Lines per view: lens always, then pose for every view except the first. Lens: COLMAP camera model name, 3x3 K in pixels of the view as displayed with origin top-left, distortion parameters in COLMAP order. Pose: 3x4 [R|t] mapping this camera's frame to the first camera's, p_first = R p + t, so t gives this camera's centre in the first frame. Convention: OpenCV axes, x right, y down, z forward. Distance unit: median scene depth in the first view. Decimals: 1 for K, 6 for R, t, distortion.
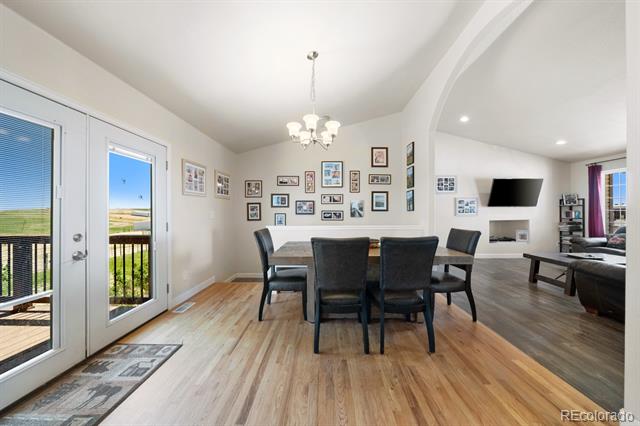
lens RADIAL K [[222.9, 0, 322.0], [0, 222.9, 213.1], [0, 0, 1]] dist [-0.005895, -0.000026]
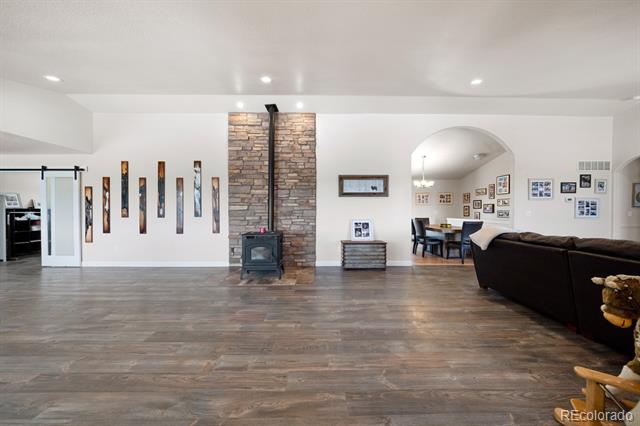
lens RADIAL K [[222.9, 0, 322.0], [0, 222.9, 213.1], [0, 0, 1]] dist [-0.005895, -0.000026]
pose [[0.034631, 0.012870, -0.999317, 1.402736], [0.000737, 0.999916, 0.012903, -0.014037], [0.999400, -0.001183, 0.034618, -0.200383]]
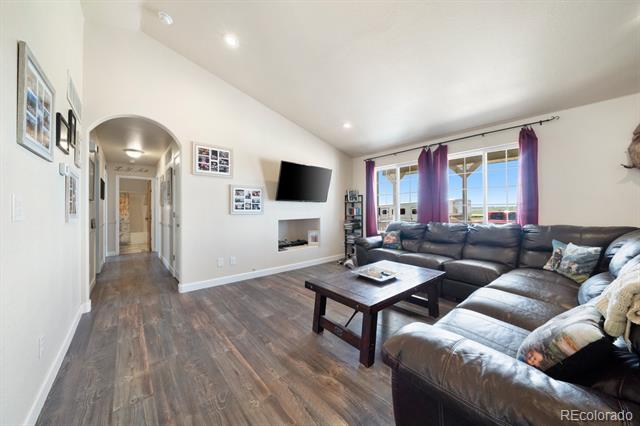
lens RADIAL K [[222.9, 0, 322.0], [0, 222.9, 213.1], [0, 0, 1]] dist [-0.005895, -0.000026]
pose [[0.740996, -0.004884, 0.671492, 0.459609], [0.001664, 0.999984, 0.005437, 0.008468], [-0.671508, -0.002911, 0.740992, 0.455922]]
